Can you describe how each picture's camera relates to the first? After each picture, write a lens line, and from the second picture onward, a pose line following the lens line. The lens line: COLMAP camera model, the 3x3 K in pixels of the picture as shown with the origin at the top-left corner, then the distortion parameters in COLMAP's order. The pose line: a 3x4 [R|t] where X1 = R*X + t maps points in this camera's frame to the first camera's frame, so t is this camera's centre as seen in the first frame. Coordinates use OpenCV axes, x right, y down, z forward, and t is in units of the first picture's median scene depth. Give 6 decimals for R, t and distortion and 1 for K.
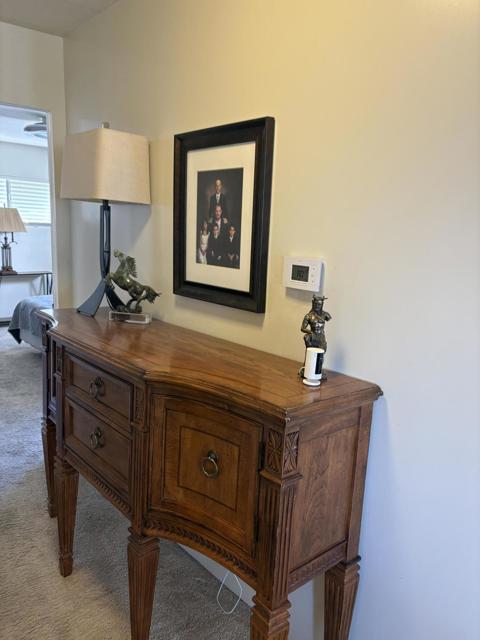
lens RADIAL K [[491.2, 0, 245.6], [0, 491.2, 323.3], [0, 0, 1]] dist [0.041612, -0.040872]
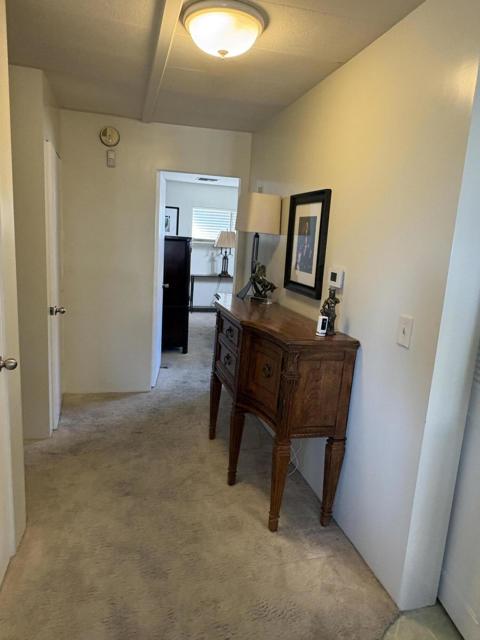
lens RADIAL K [[428.8, 0, 235.5], [0, 428.8, 320.3], [0, 0, 1]] dist [0.009278, 0.002623]
pose [[0.896481, 0.098994, -0.431883, 0.381111], [-0.106948, 0.994247, 0.005898, 0.064774], [0.429982, 0.040901, 0.901911, -0.424756]]
